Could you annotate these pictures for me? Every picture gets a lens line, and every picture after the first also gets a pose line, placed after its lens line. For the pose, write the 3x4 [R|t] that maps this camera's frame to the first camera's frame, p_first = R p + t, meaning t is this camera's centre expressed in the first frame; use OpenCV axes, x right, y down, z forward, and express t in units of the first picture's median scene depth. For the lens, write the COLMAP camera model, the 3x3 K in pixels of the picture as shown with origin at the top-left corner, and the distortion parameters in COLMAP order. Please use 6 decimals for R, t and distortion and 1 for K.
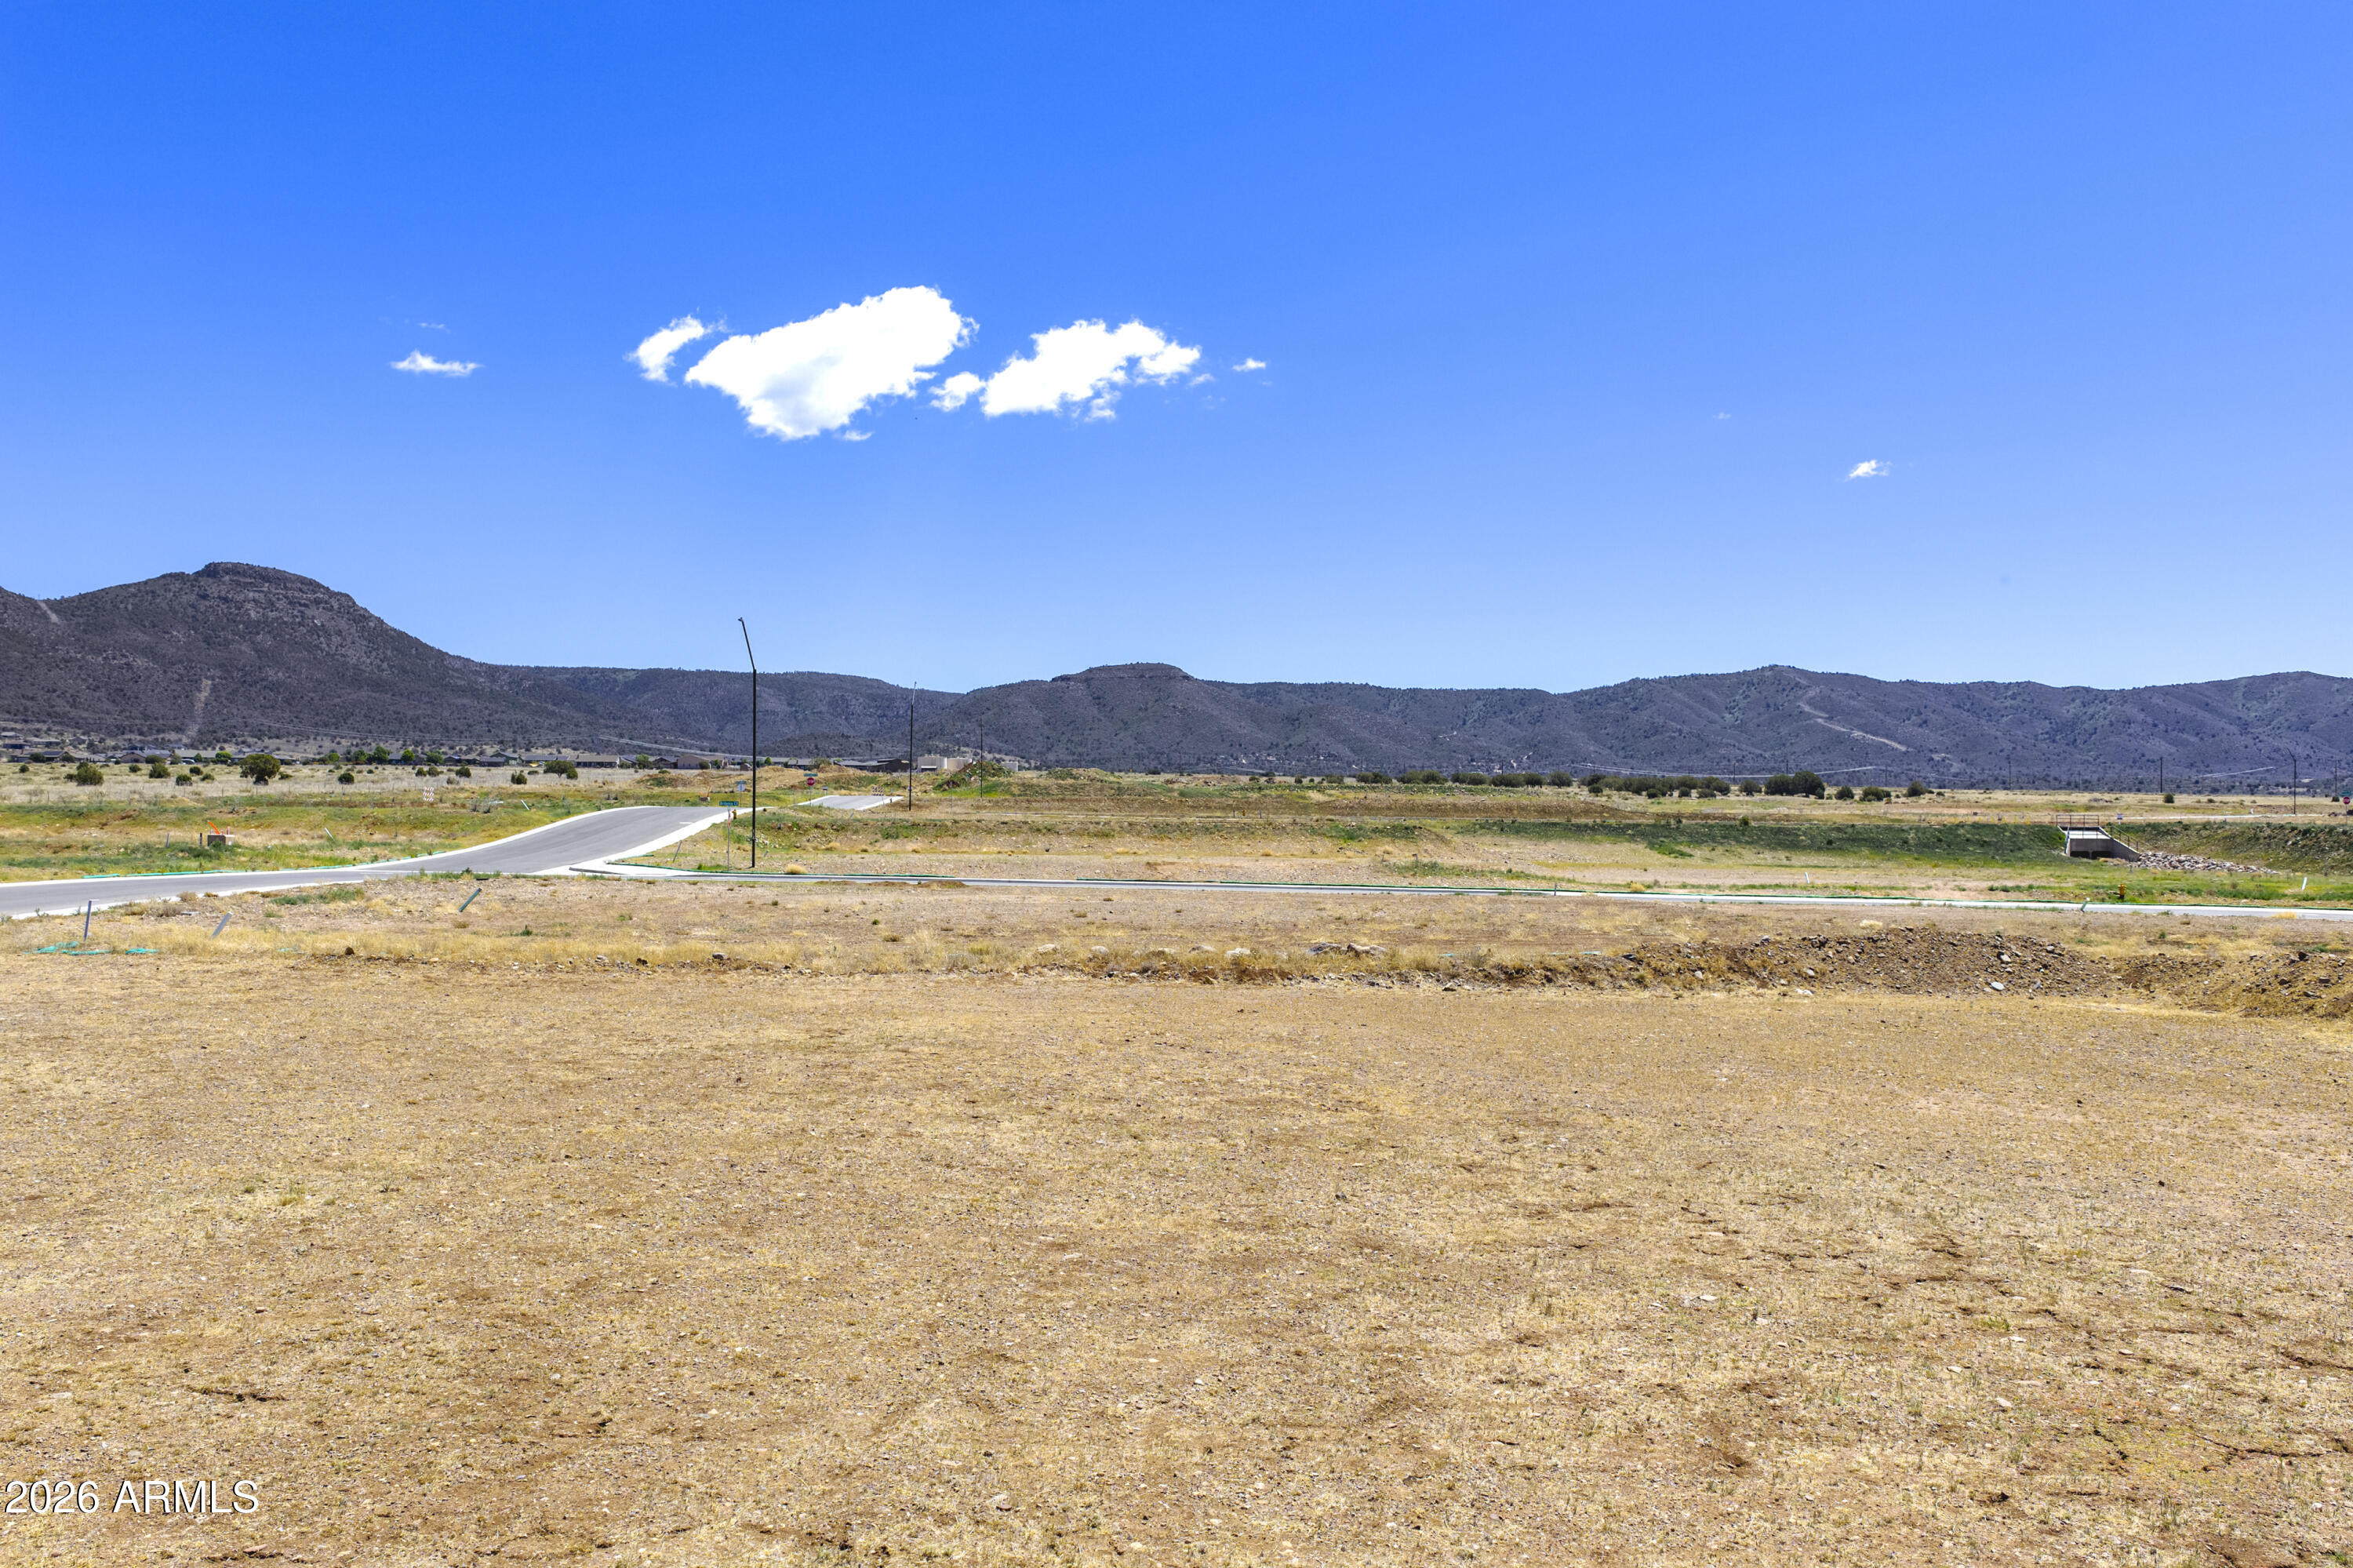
lens RADIAL K [[1947.6, 0, 1180.1], [0, 1947.6, 778.7], [0, 0, 1]] dist [0.024594, -0.049563]
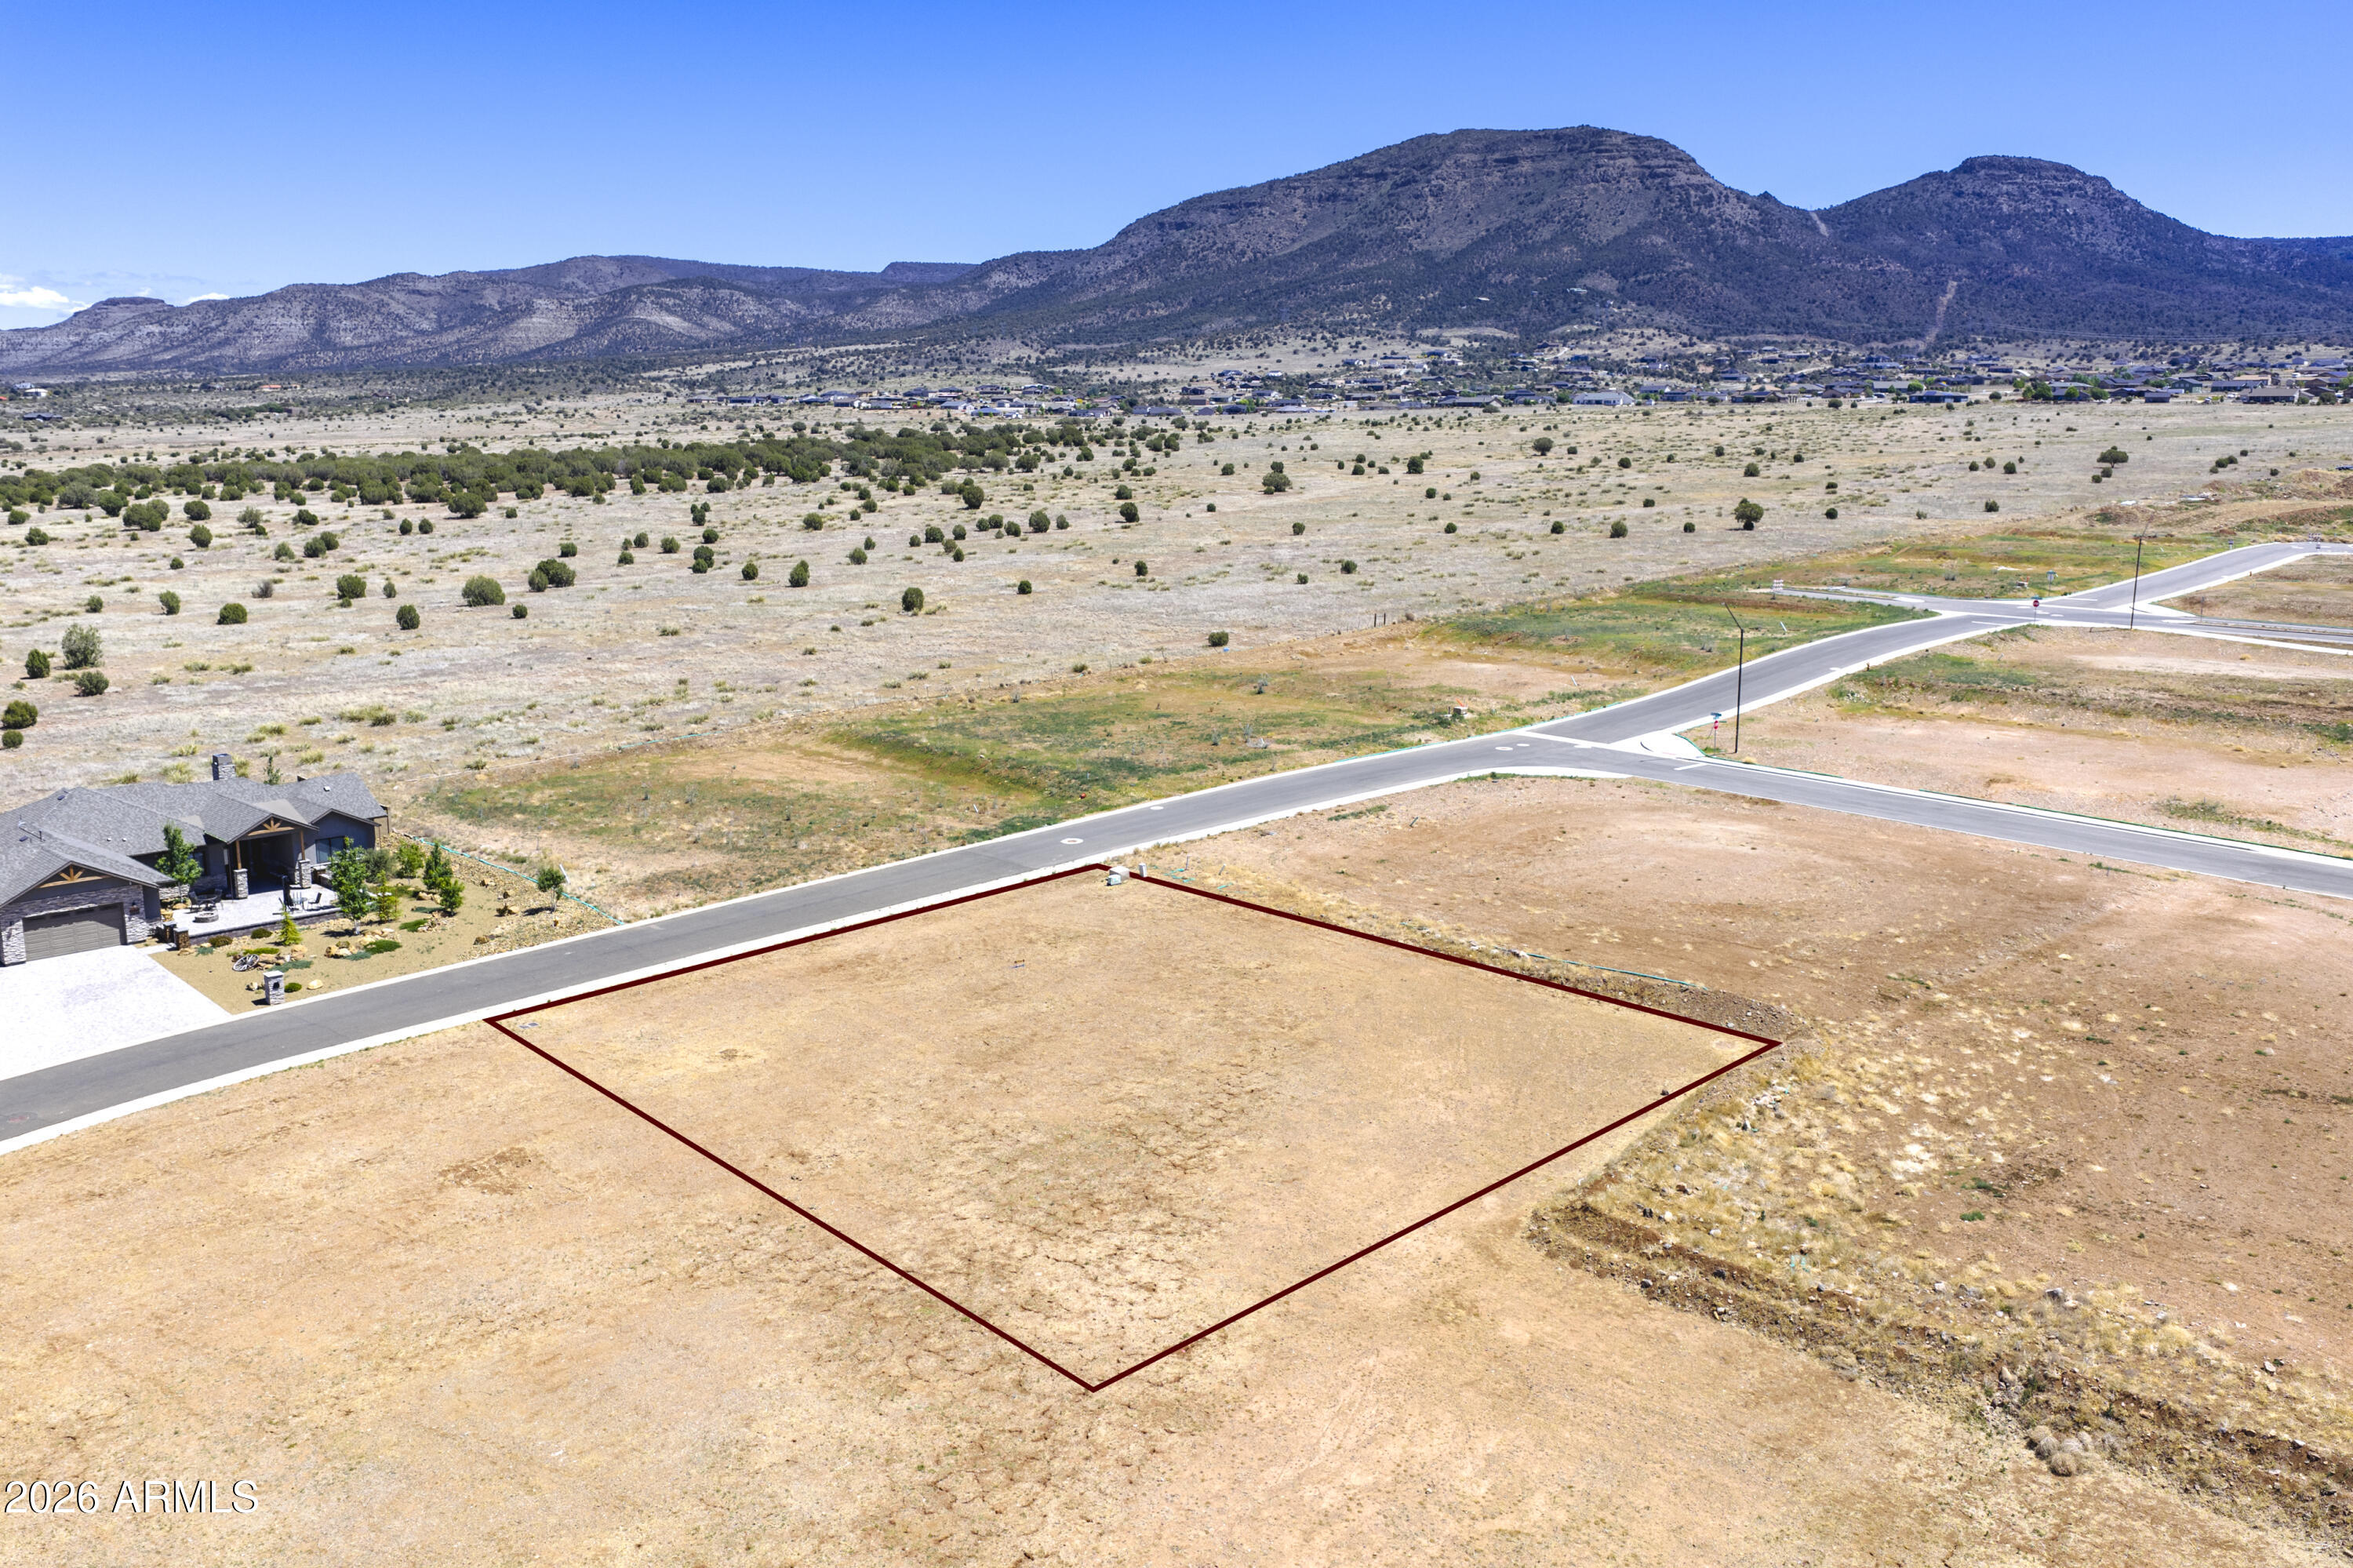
lens RADIAL K [[1949.9, 0, 1180.4], [0, 1949.9, 783.2], [0, 0, 1]] dist [0.009797, -0.019590]
pose [[0.667582, 0.135206, -0.732157, 0.526718], [0.022034, 0.979354, 0.200947, -0.211359], [0.744210, -0.150281, 0.650820, -0.310415]]
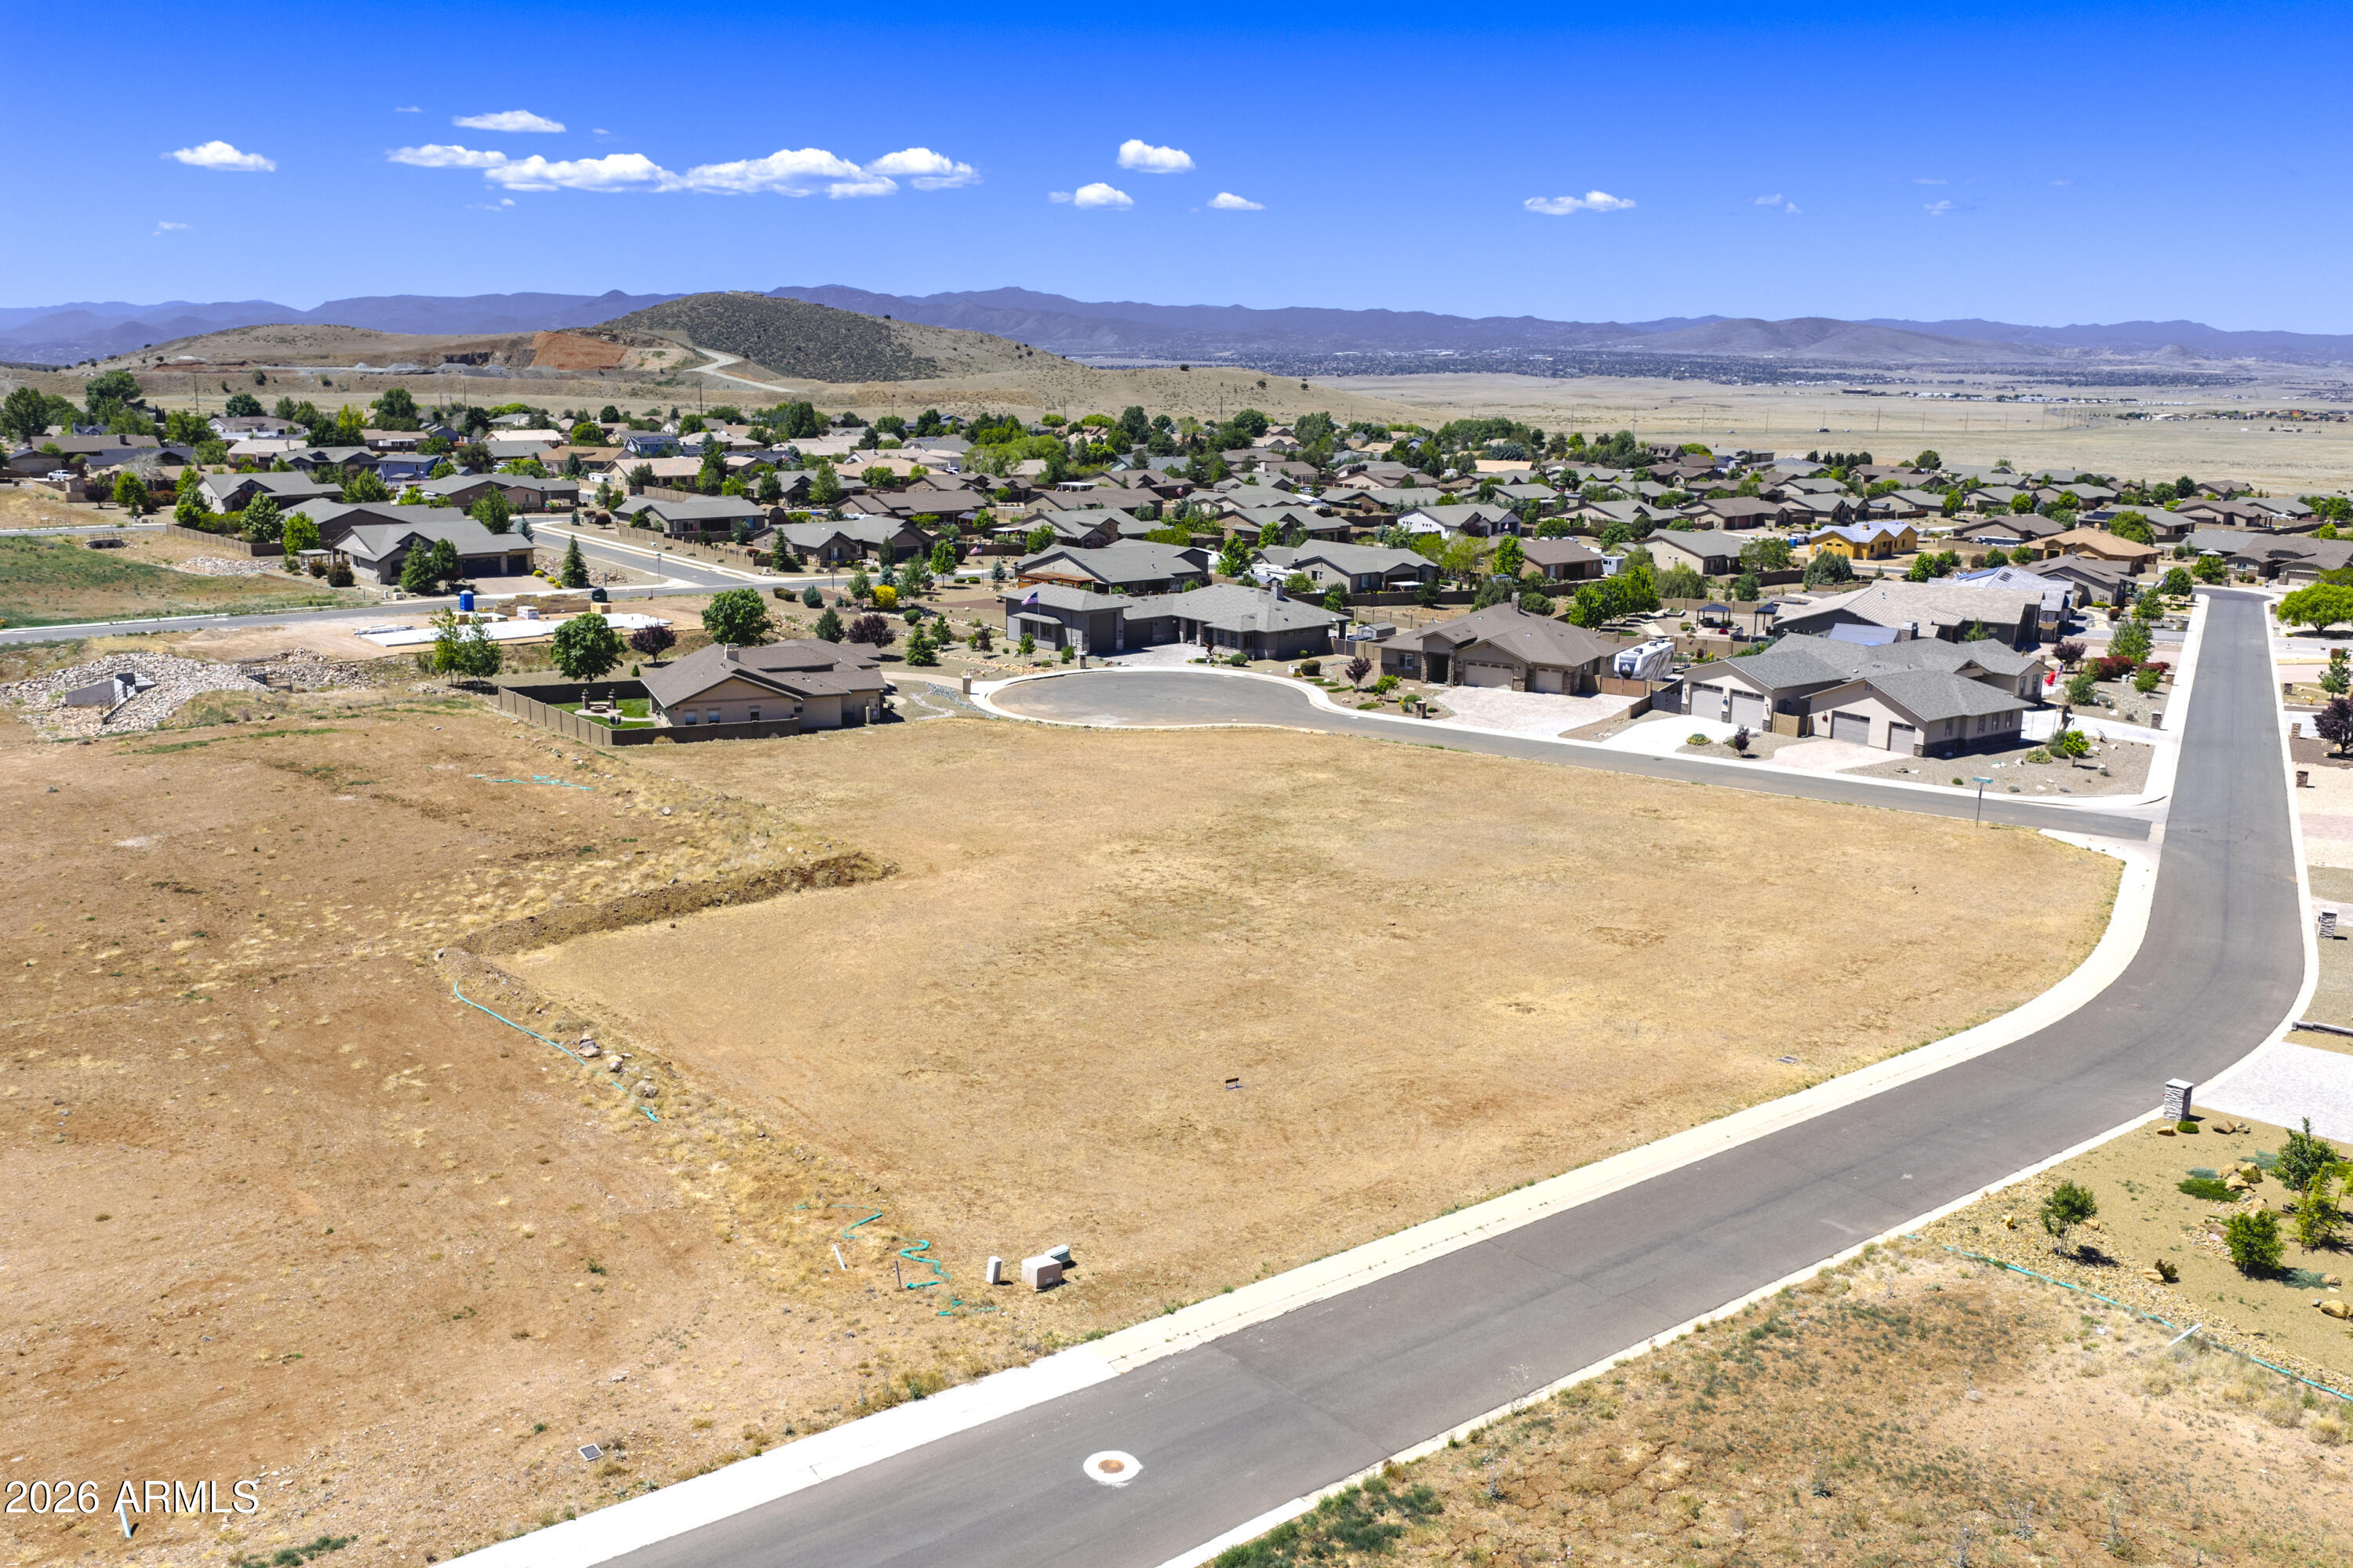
lens RADIAL K [[1947.6, 0, 1180.1], [0, 1947.6, 778.7], [0, 0, 1]] dist [0.024594, -0.049563]
pose [[-0.594455, -0.192560, 0.780733, -0.570733], [-0.038541, 0.976612, 0.211526, -0.198574], [-0.803205, 0.095653, -0.587973, 0.535157]]
